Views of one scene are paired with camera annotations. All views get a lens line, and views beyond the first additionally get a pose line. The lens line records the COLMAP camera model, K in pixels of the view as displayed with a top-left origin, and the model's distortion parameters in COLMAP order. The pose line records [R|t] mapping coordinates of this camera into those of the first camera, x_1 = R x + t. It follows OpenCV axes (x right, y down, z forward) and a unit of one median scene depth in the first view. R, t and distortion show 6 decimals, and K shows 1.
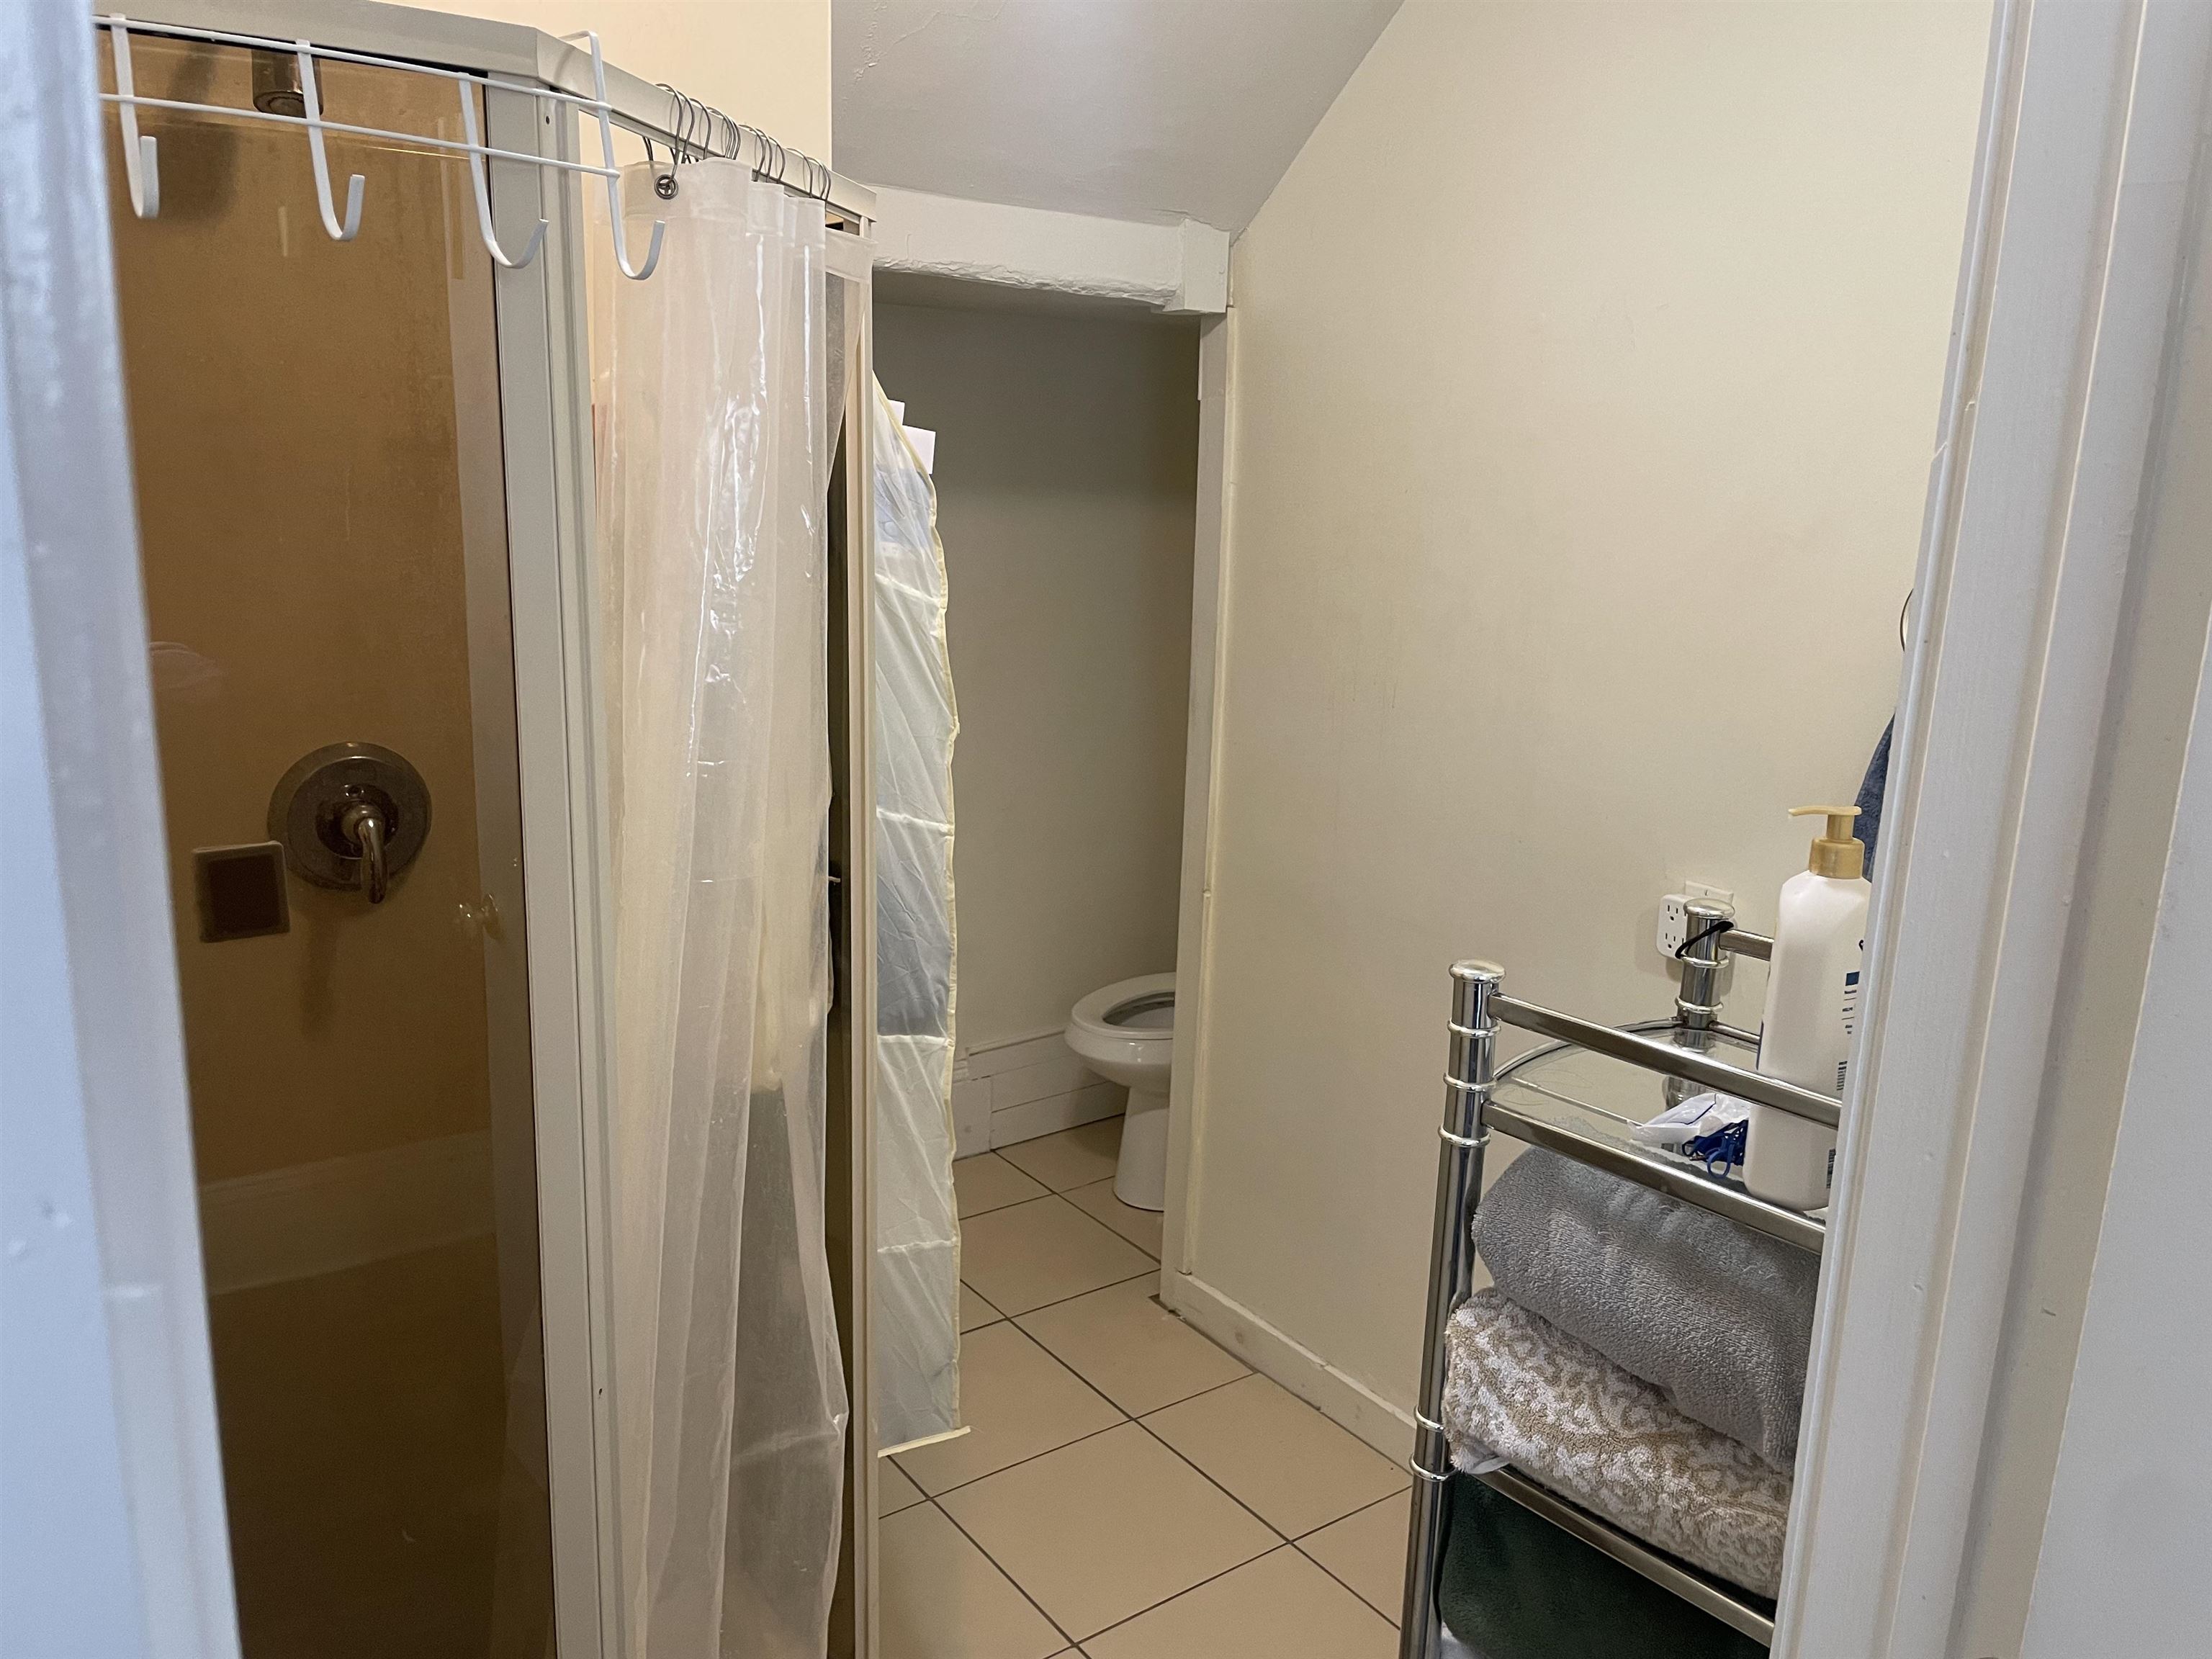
lens RADIAL K [[1686.2, 0, 1108.6], [0, 1686.2, 837.6], [0, 0, 1]] dist [0.090271, -0.120907]
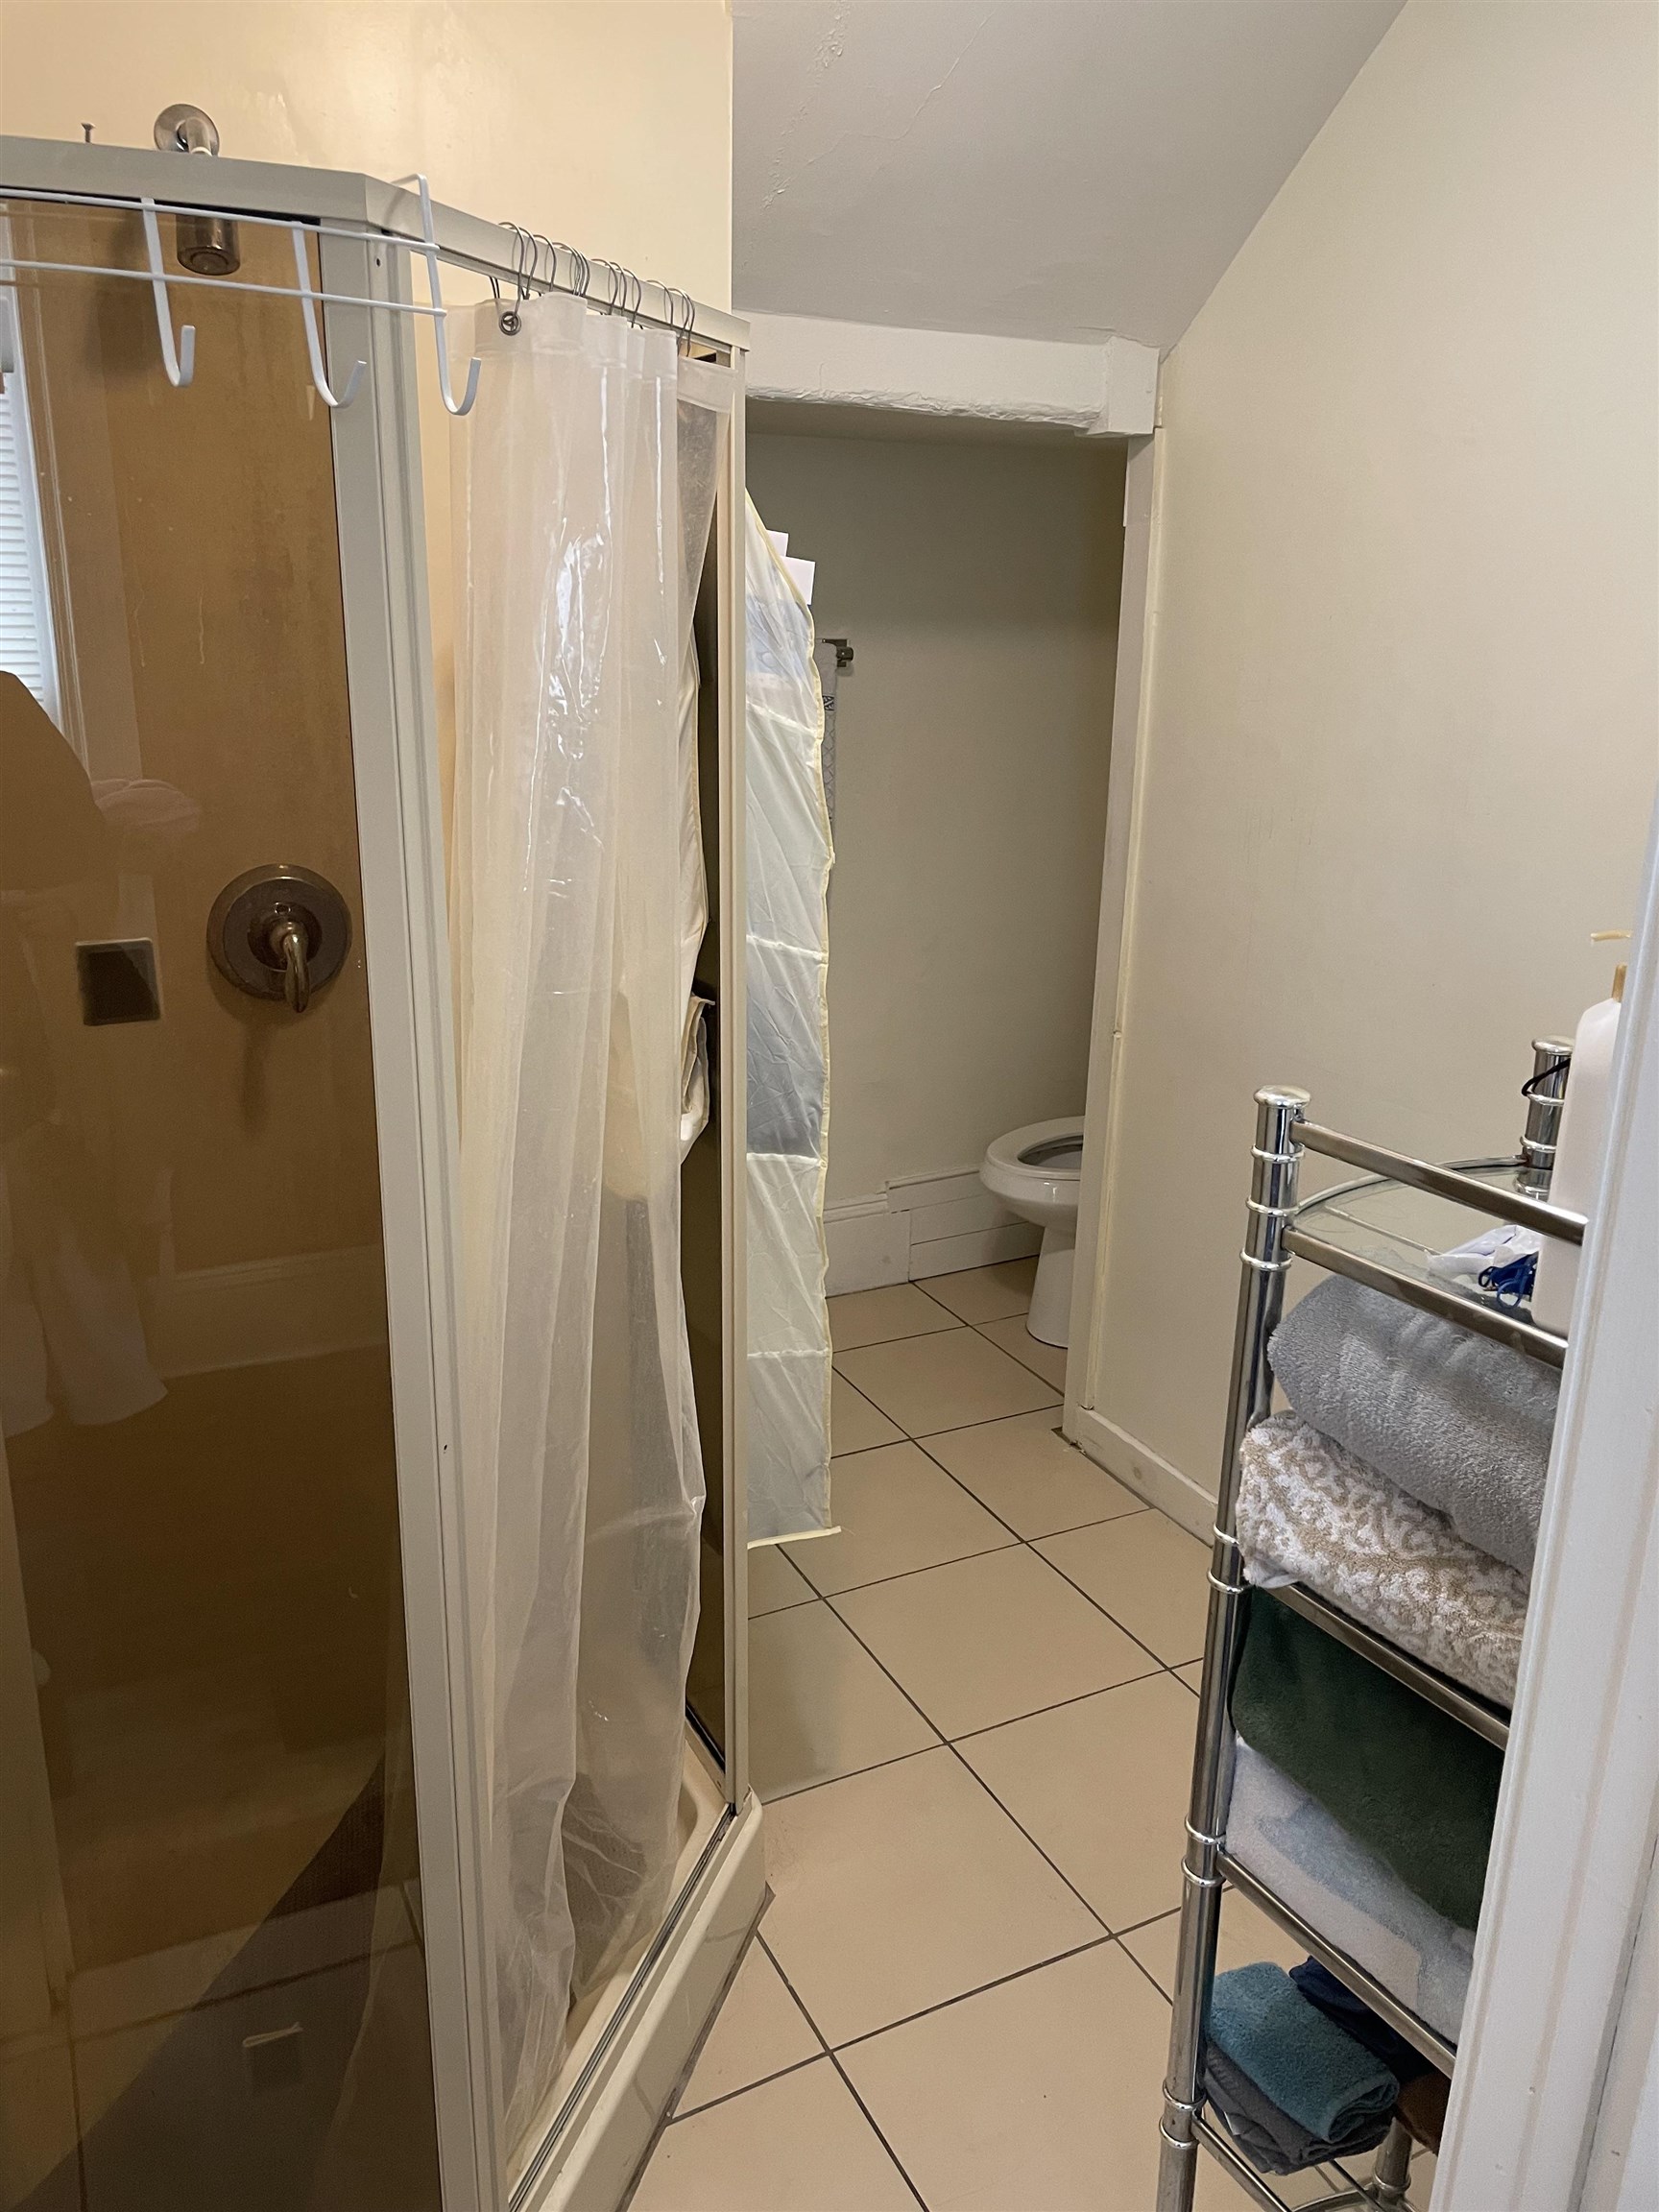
lens RADIAL K [[1686.2, 0, 819.4], [0, 1686.2, 1104.4], [0, 0, 1]] dist [0.090271, -0.120907]
pose [[0.985431, 0.033213, -0.166804, 0.099305], [-0.021967, 0.997387, 0.068819, 0.017524], [0.168654, -0.064152, 0.983585, -0.026658]]
